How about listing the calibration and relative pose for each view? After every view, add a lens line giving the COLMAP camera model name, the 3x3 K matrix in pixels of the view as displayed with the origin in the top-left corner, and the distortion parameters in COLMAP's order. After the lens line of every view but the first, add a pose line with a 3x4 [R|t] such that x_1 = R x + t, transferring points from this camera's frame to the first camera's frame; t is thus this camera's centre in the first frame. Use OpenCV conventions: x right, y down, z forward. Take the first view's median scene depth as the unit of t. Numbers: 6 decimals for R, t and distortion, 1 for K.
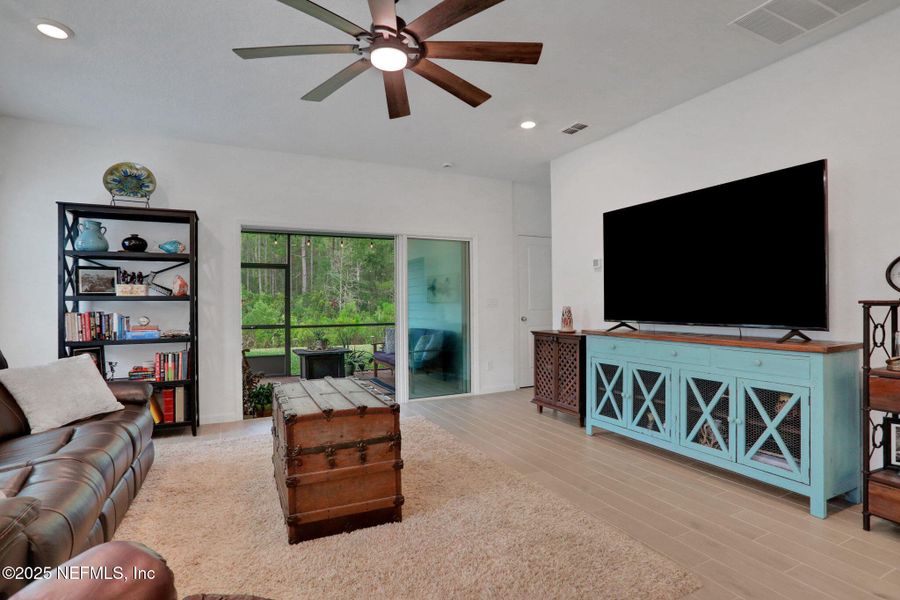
lens RADIAL K [[453.8, 0, 450.0], [0, 453.8, 300.0], [0, 0, 1]] dist [-0.037959, 0.000553]
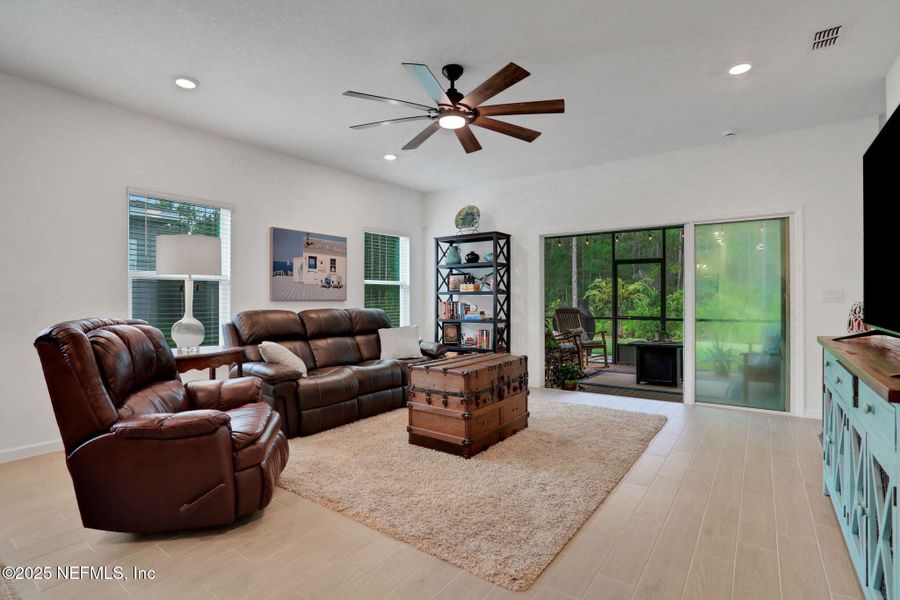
lens RADIAL K [[450.6, 0, 450.0], [0, 450.6, 300.0], [0, 0, 1]] dist [0.000154, -0.000178]
pose [[0.484357, 0.010052, -0.874813, 0.621938], [0.005420, 0.999880, 0.014490, -0.002762], [0.874853, -0.011760, 0.484245, 0.178403]]
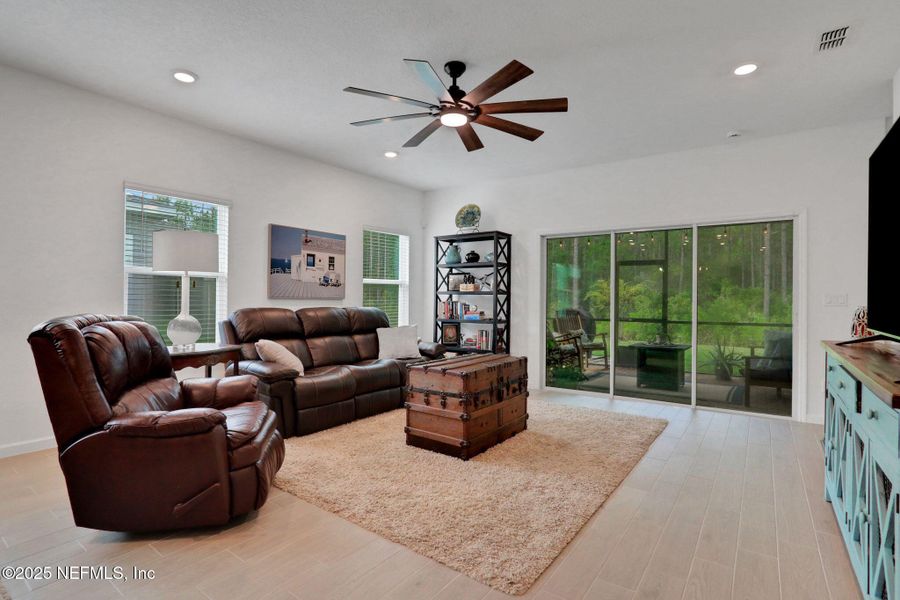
lens RADIAL K [[454.1, 0, 450.0], [0, 454.1, 300.0], [0, 0, 1]] dist [-0.000996, 0.000436]
pose [[0.485177, 0.016009, -0.874269, 0.618629], [-0.005864, 0.999869, 0.015054, -0.002713], [0.874396, -0.002177, 0.485208, 0.179987]]
